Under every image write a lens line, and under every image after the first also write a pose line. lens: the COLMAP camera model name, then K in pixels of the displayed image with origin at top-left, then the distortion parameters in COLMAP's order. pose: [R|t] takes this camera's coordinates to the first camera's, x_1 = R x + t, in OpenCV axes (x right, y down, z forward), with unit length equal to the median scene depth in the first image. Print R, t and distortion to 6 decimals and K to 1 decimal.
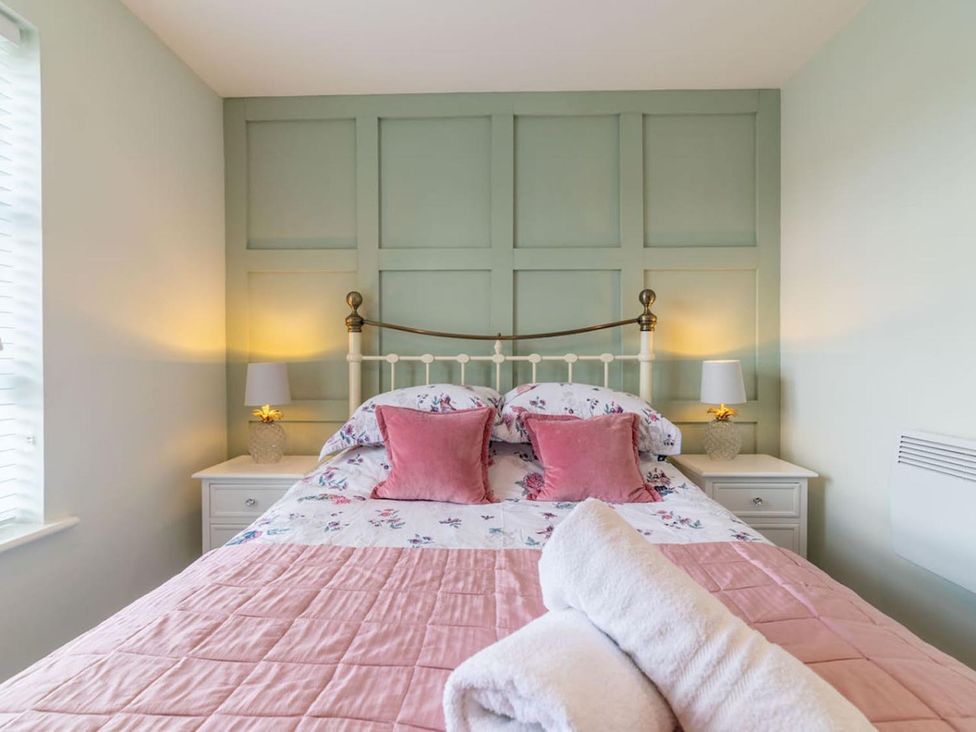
lens RADIAL K [[446.0, 0, 498.9], [0, 446.0, 368.2], [0, 0, 1]] dist [-0.011605, -0.001874]
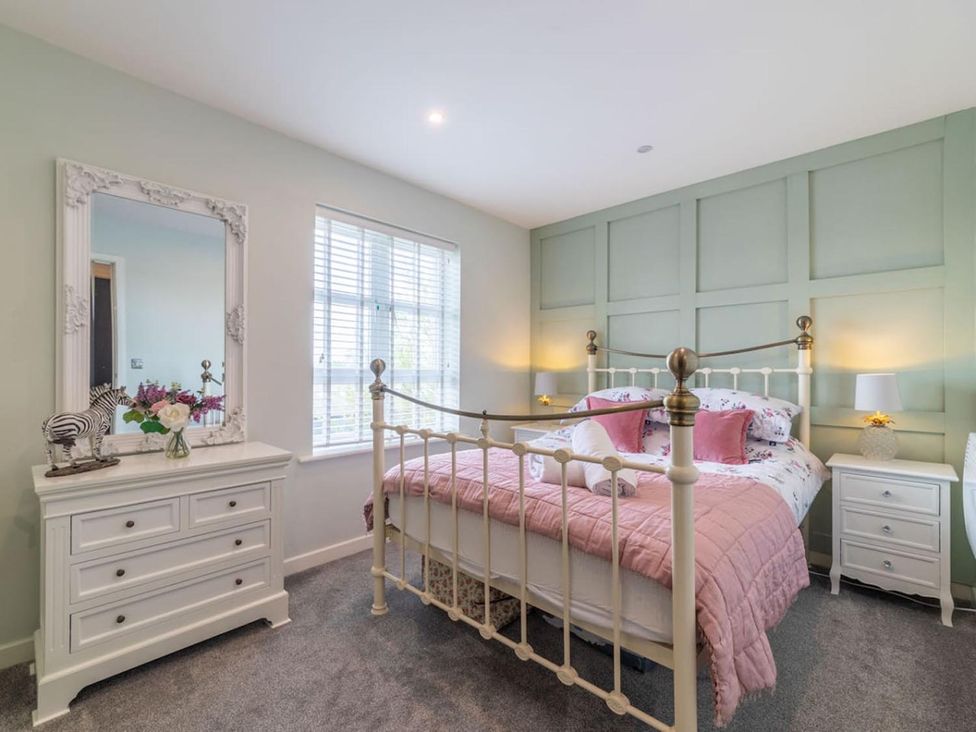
lens RADIAL K [[446.0, 0, 489.9], [0, 446.0, 367.3], [0, 0, 1]] dist [-0.011605, -0.001874]
pose [[0.746519, 0.000750, -0.665363, 0.501263], [-0.017297, 0.999683, -0.018279, 0.003811], [0.665139, 0.025155, 0.746296, -0.500742]]
